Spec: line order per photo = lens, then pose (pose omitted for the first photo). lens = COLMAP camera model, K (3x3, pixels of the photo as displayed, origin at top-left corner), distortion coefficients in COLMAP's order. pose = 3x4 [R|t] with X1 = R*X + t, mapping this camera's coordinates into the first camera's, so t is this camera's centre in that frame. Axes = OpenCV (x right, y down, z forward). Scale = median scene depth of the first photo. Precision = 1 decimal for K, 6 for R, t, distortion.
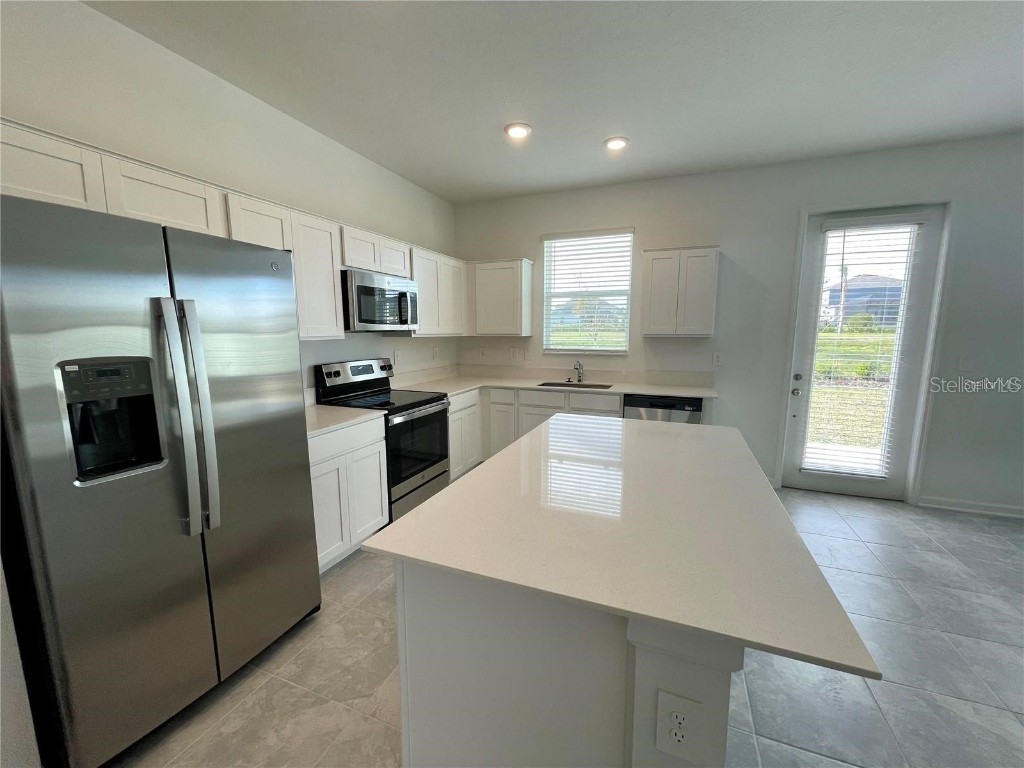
lens RADIAL K [[412.9, 0, 513.0], [0, 412.9, 384.0], [0, 0, 1]] dist [-0.002632, 0.000012]
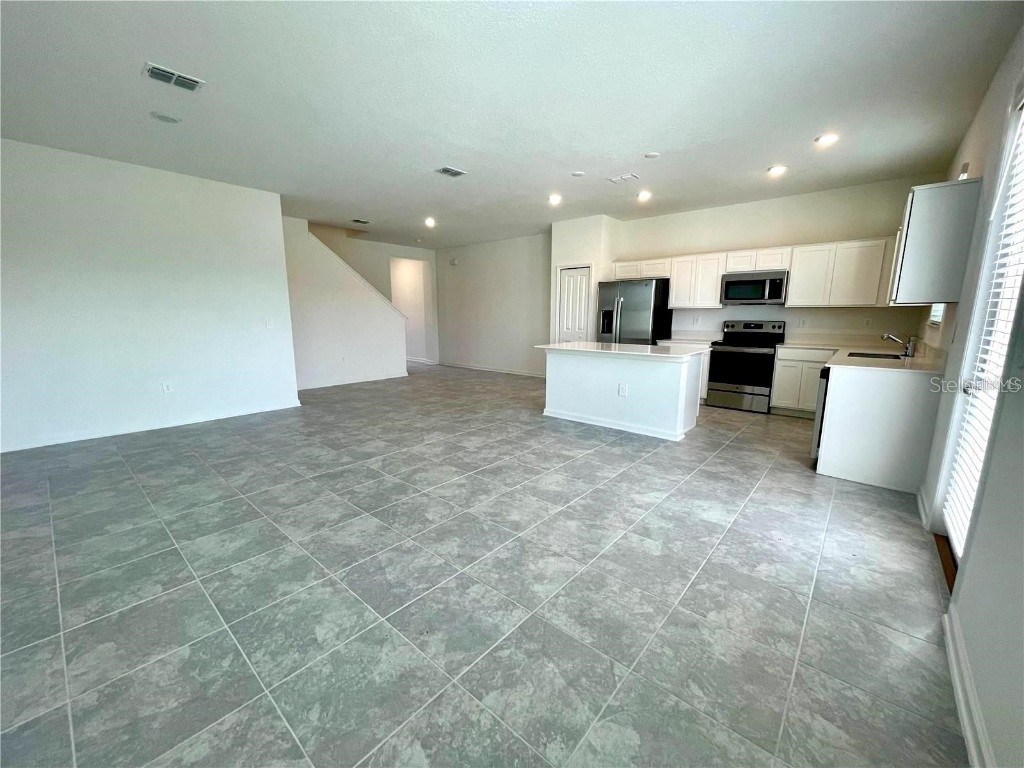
lens RADIAL K [[412.9, 0, 508.2], [0, 412.9, 385.7], [0, 0, 1]] dist [-0.002632, 0.000012]
pose [[-0.338342, 0.162281, -0.926925, 1.552780], [-0.122593, 0.969022, 0.214399, -0.034558], [0.933003, 0.186175, -0.307967, 0.566855]]
